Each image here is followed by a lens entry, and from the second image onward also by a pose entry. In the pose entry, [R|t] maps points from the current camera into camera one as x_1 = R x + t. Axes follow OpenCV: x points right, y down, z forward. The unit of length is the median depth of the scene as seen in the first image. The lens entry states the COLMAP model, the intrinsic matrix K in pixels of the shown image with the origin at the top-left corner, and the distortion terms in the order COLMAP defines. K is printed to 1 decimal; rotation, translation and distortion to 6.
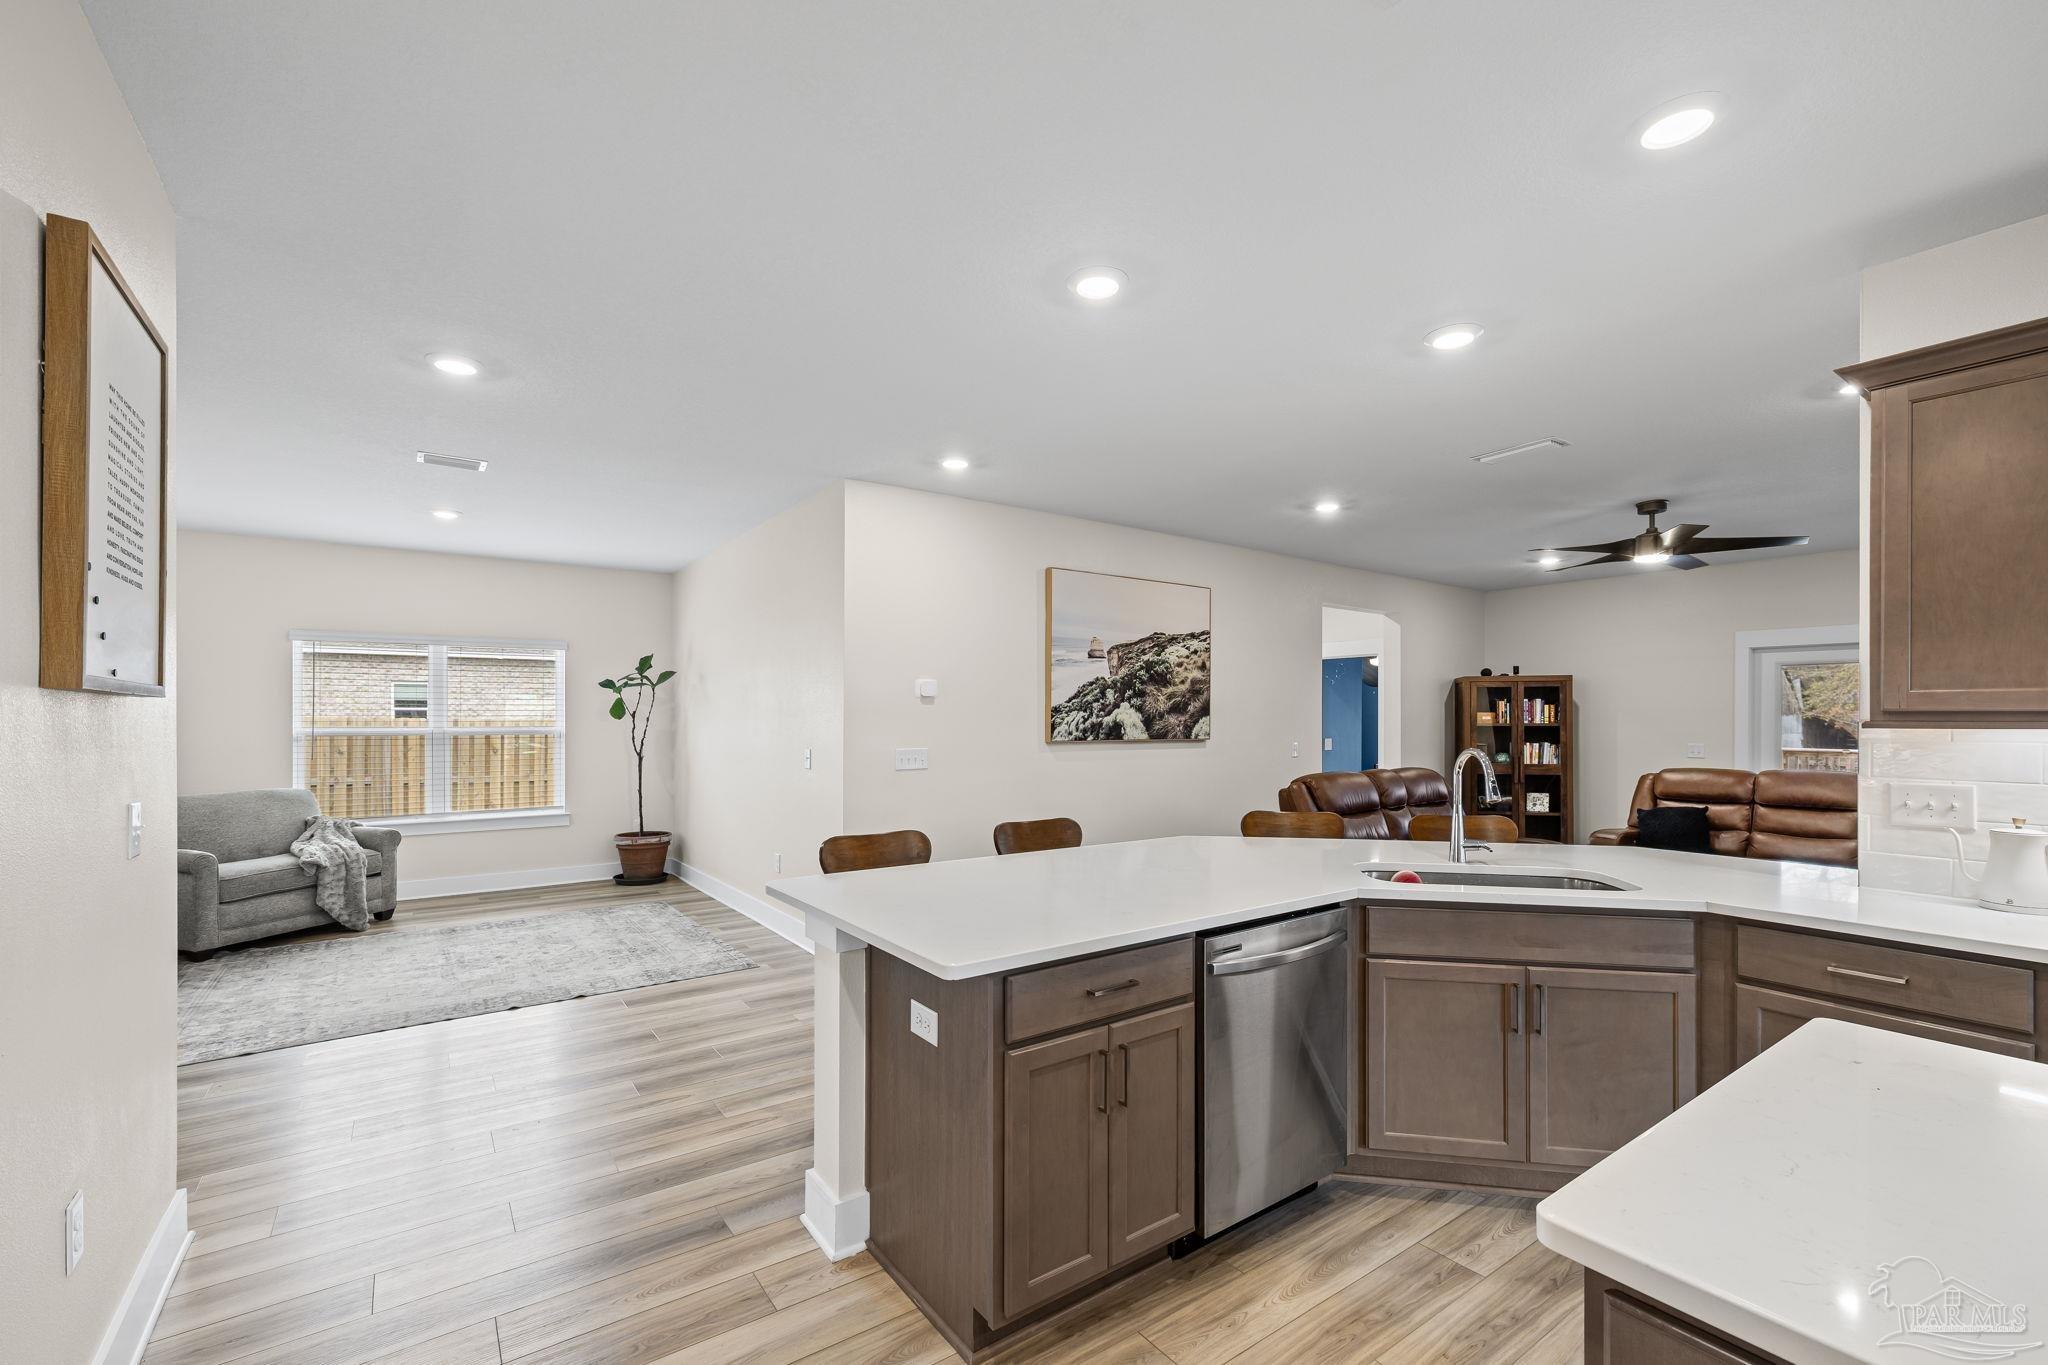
lens RADIAL K [[869.5, 0, 1007.1], [0, 869.5, 713.5], [0, 0, 1]] dist [-0.002213, 0.000161]
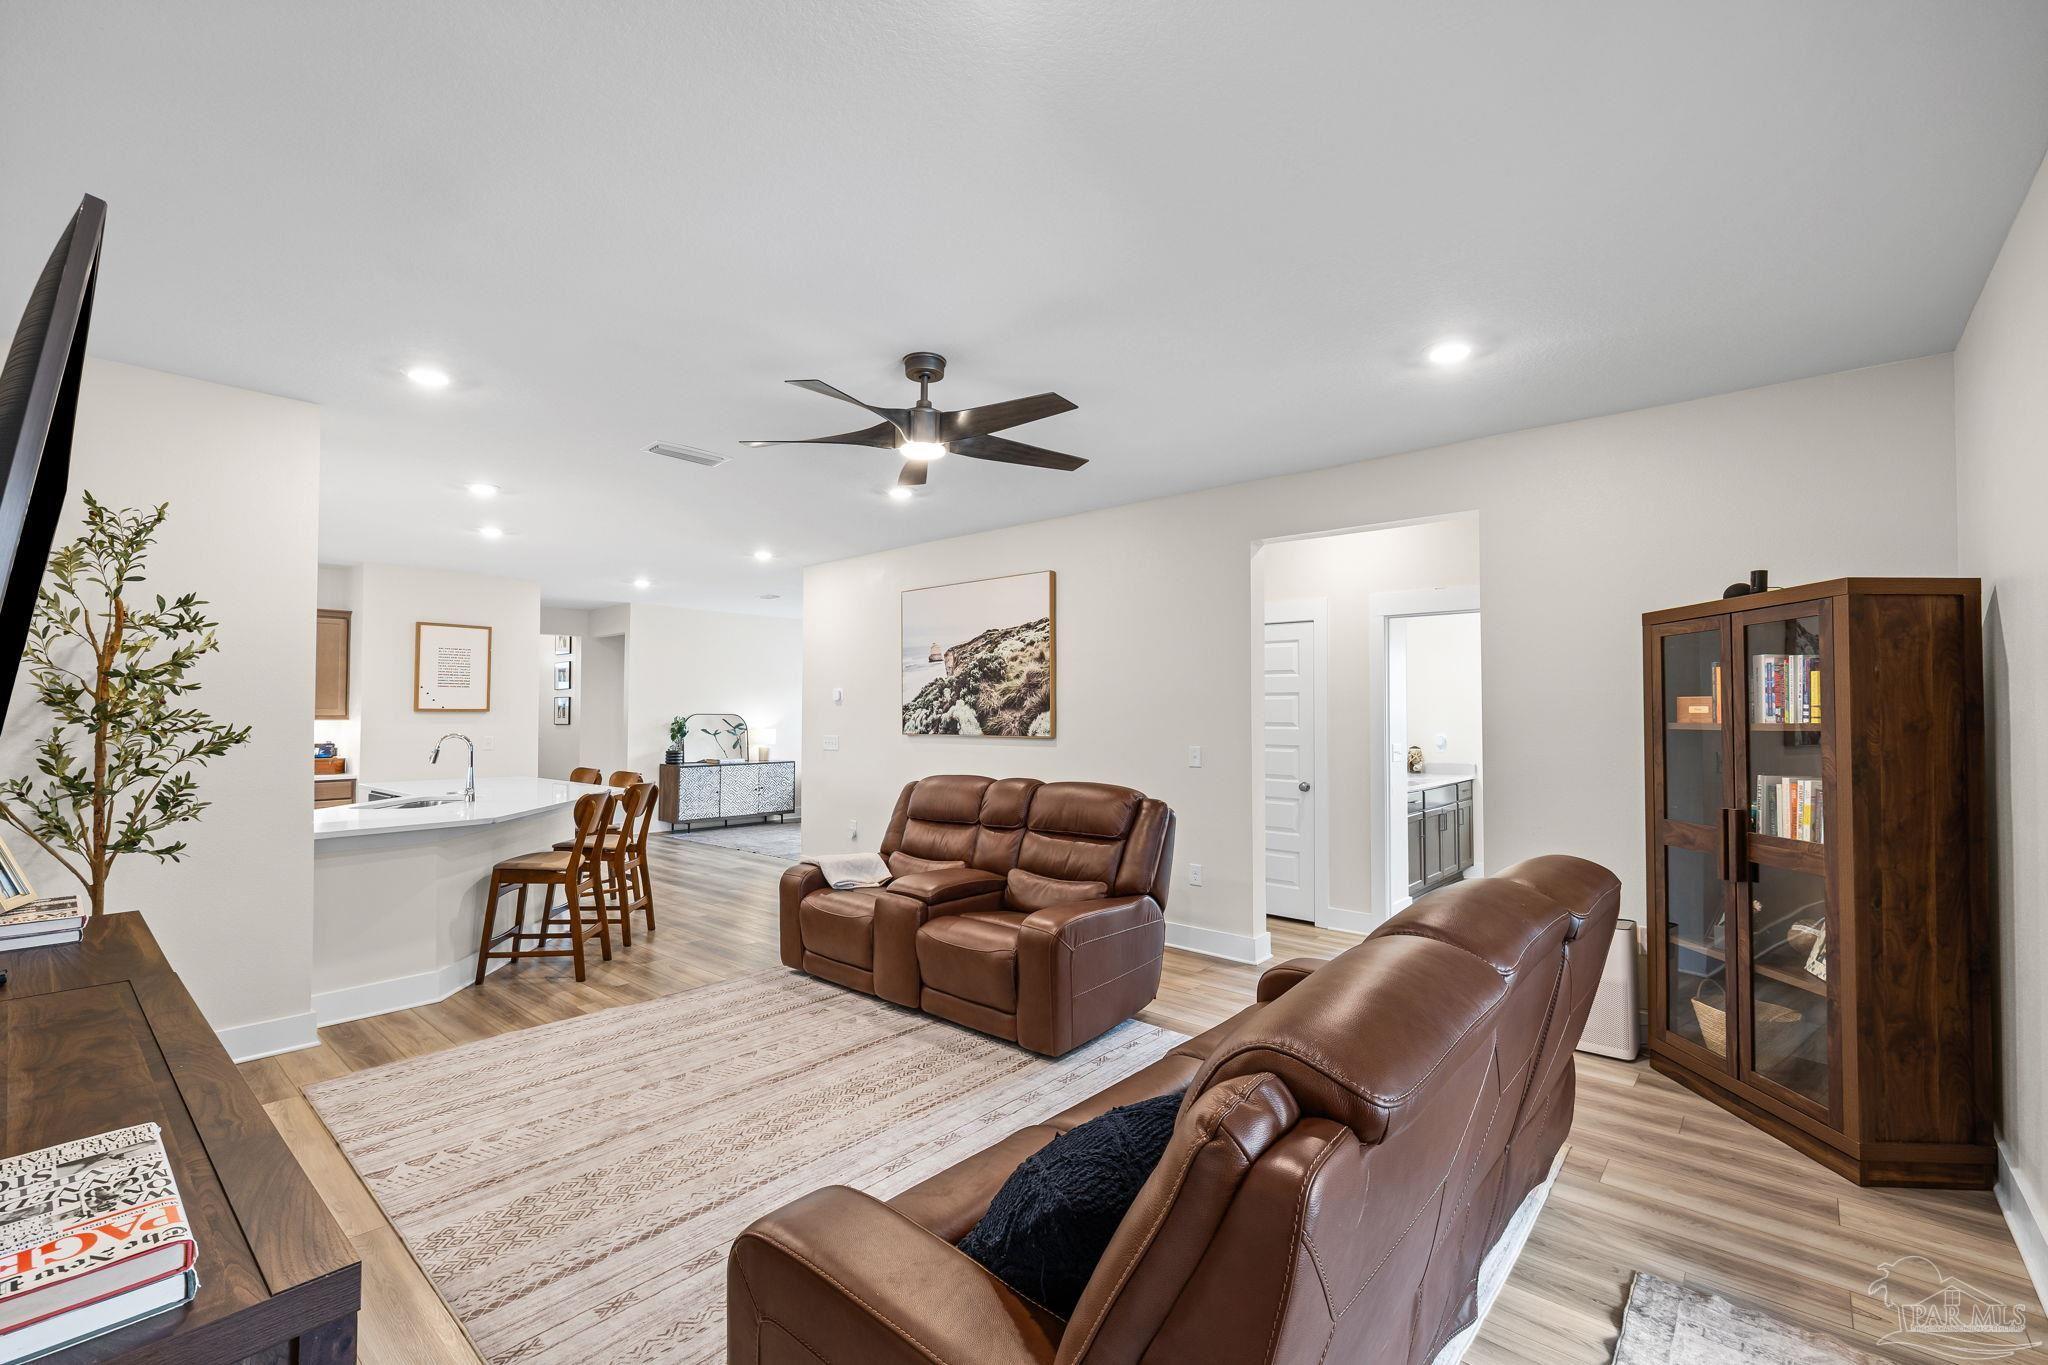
lens RADIAL K [[869.5, 0, 1007.1], [0, 869.5, 713.5], [0, 0, 1]] dist [-0.002213, 0.000161]
pose [[0.218066, -0.004613, -0.975923, 1.156410], [0.007048, 0.999970, -0.003152, 0.007731], [0.975909, -0.006191, 0.218092, 0.793457]]
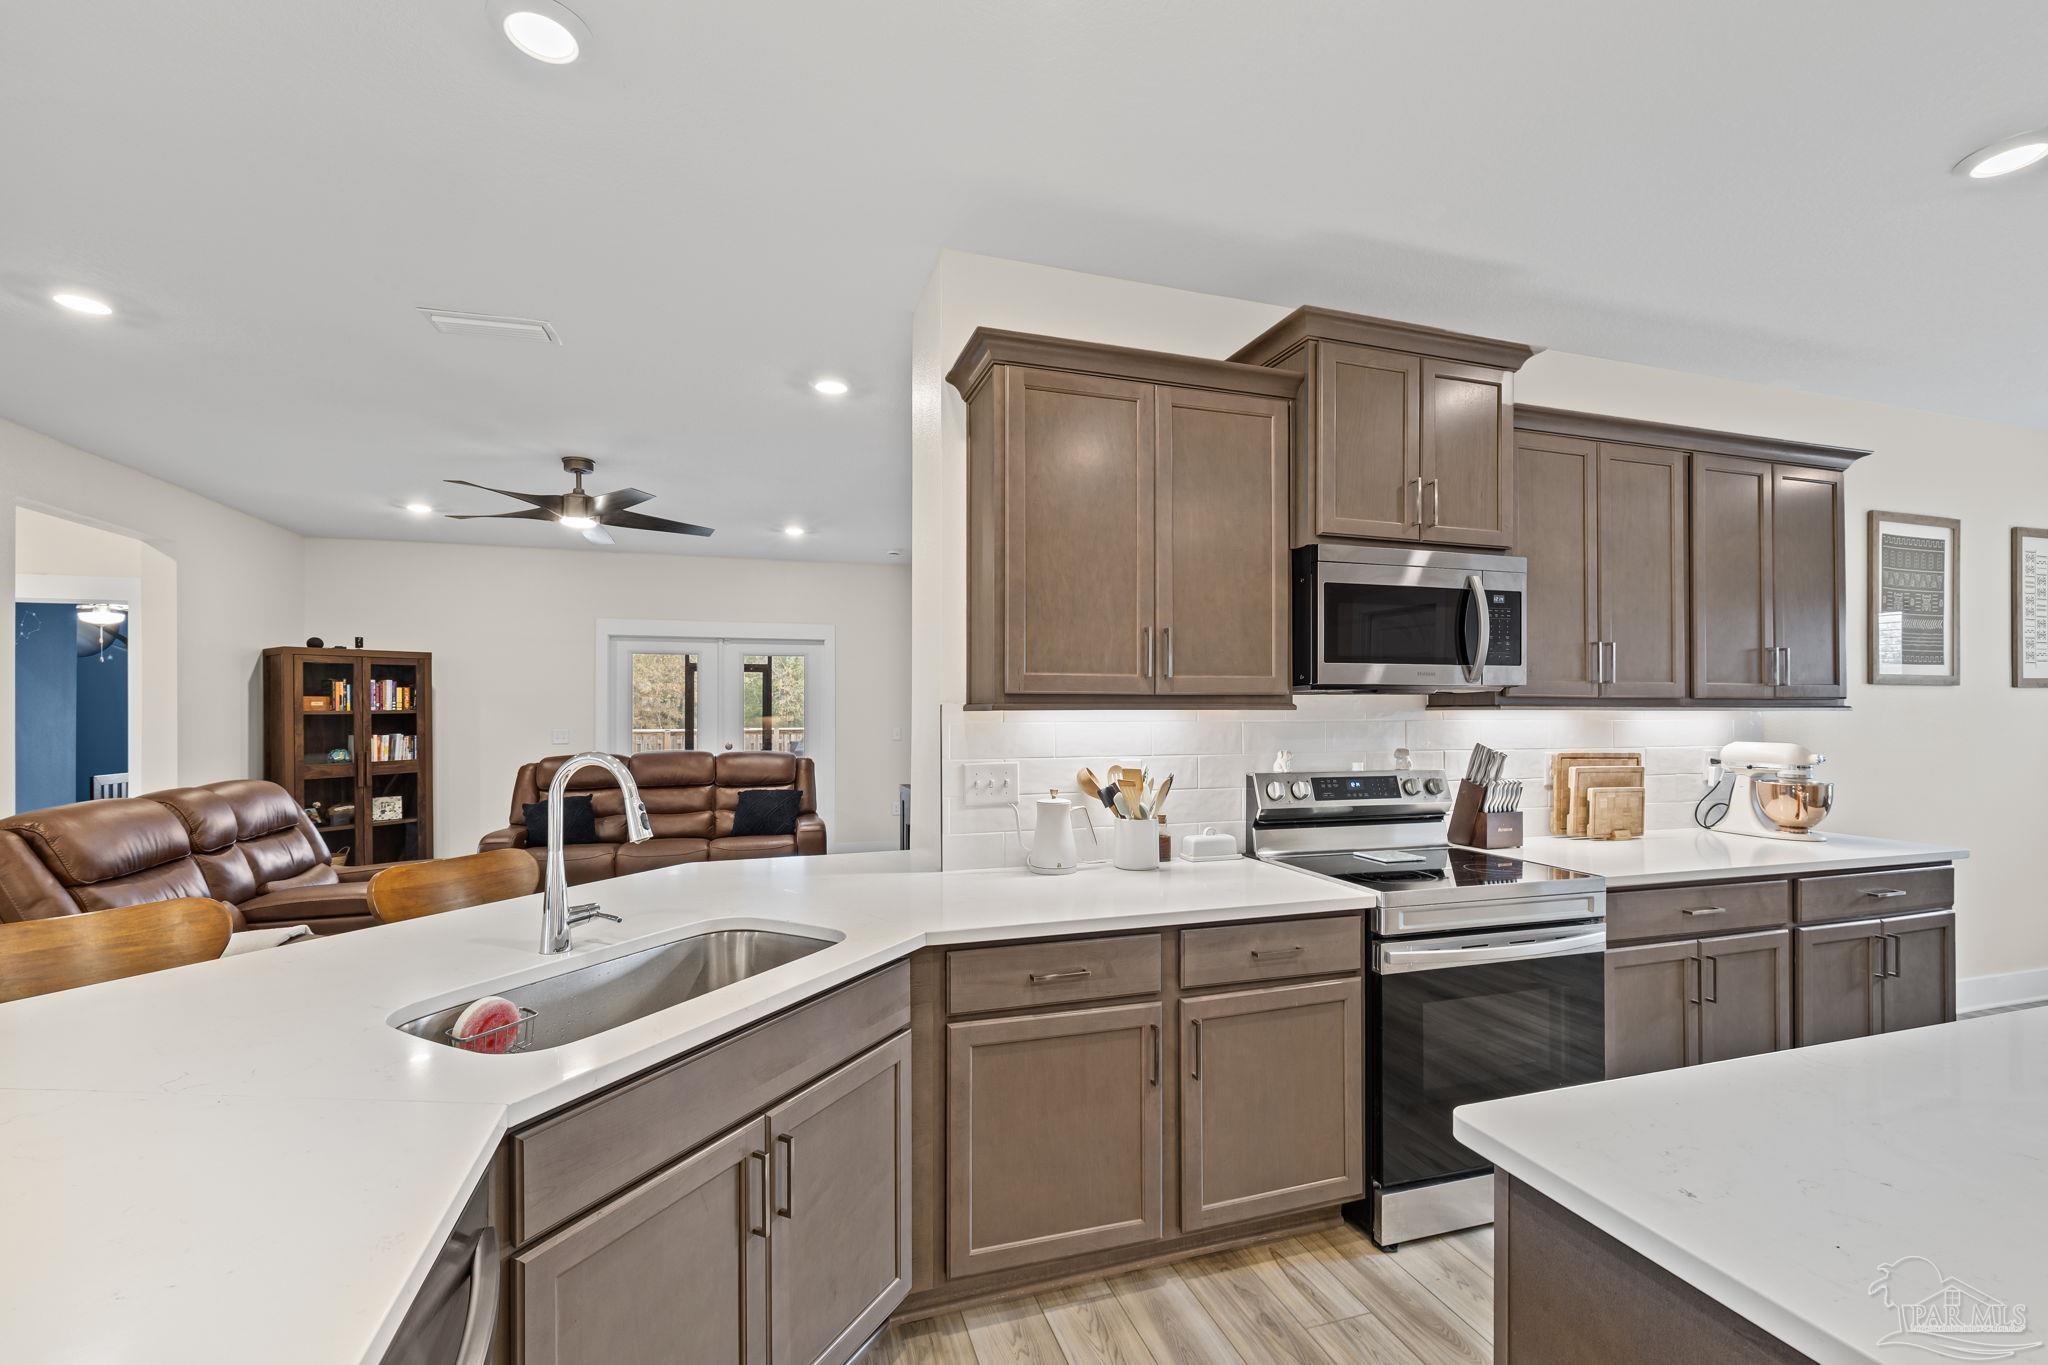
lens RADIAL K [[862.5, 0, 1017.6], [0, 862.5, 699.0], [0, 0, 1]] dist [-0.001209, -0.000026]
pose [[0.302428, 0.001571, 0.953171, 0.032966], [-0.000778, 0.999999, -0.001402, 0.002161], [-0.953172, -0.000318, 0.302429, 0.263578]]
